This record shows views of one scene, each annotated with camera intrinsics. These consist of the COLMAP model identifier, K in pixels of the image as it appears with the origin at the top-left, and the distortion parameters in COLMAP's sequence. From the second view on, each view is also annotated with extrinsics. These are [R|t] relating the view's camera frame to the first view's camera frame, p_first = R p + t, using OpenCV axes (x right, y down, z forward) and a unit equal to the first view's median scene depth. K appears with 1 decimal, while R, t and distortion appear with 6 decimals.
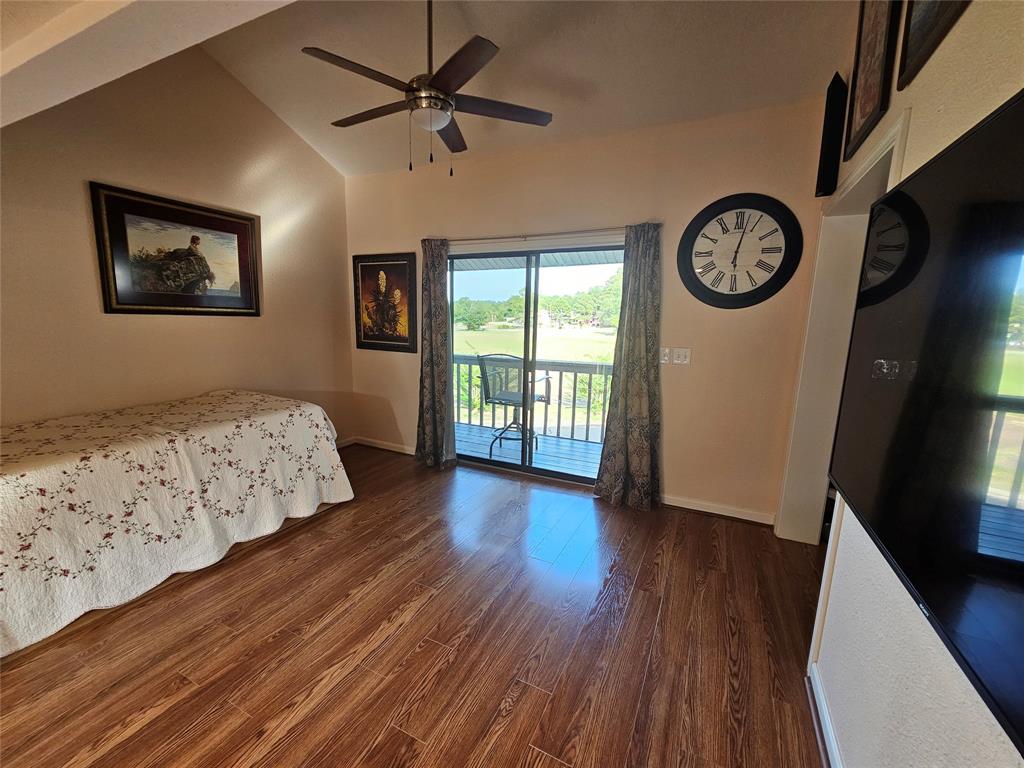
lens RADIAL K [[420.9, 0, 514.9], [0, 420.9, 389.1], [0, 0, 1]] dist [-0.000662, 0.001266]
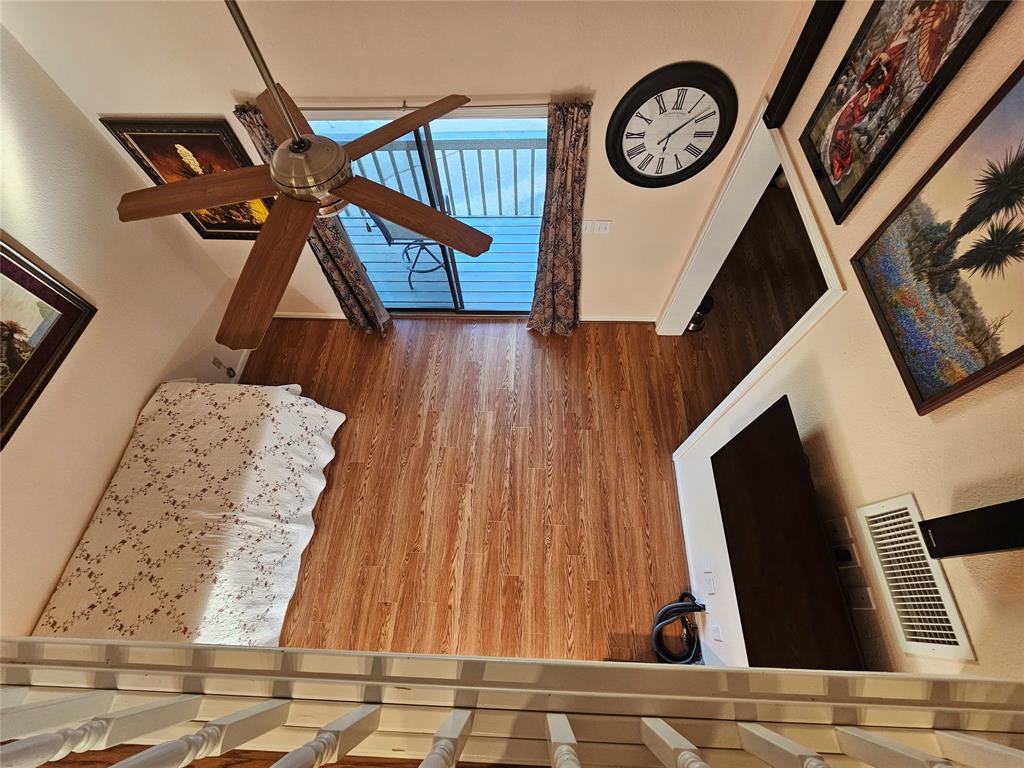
lens RADIAL K [[420.9, 0, 514.7], [0, 420.9, 382.9], [0, 0, 1]] dist [-0.000662, 0.001266]
pose [[0.916694, -0.370138, 0.150566, -0.107356], [0.110072, 0.596128, 0.795309, -0.769305], [-0.384130, -0.712482, 0.587208, 0.226029]]
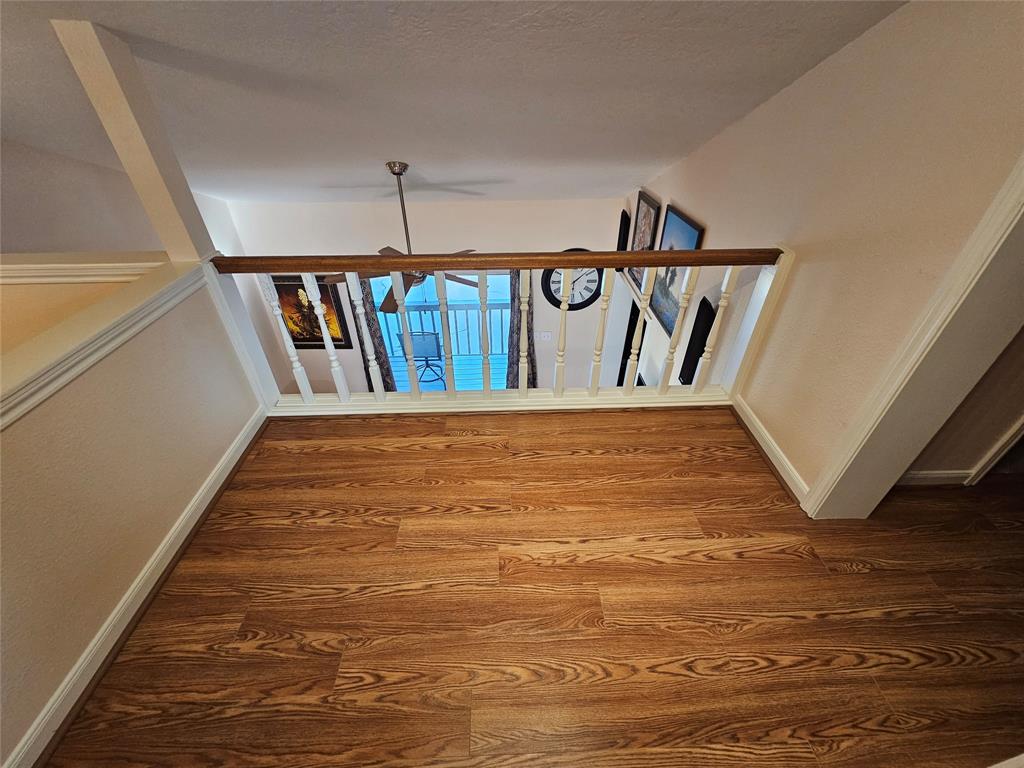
lens RADIAL K [[420.9, 0, 512.2], [0, 420.9, 377.2], [0, 0, 1]] dist [-0.000662, 0.001266]
pose [[0.893105, -0.282823, 0.349822, -0.396066], [0.098433, 0.881662, 0.461501, -0.800259], [-0.438948, -0.377735, 0.815255, -0.413874]]
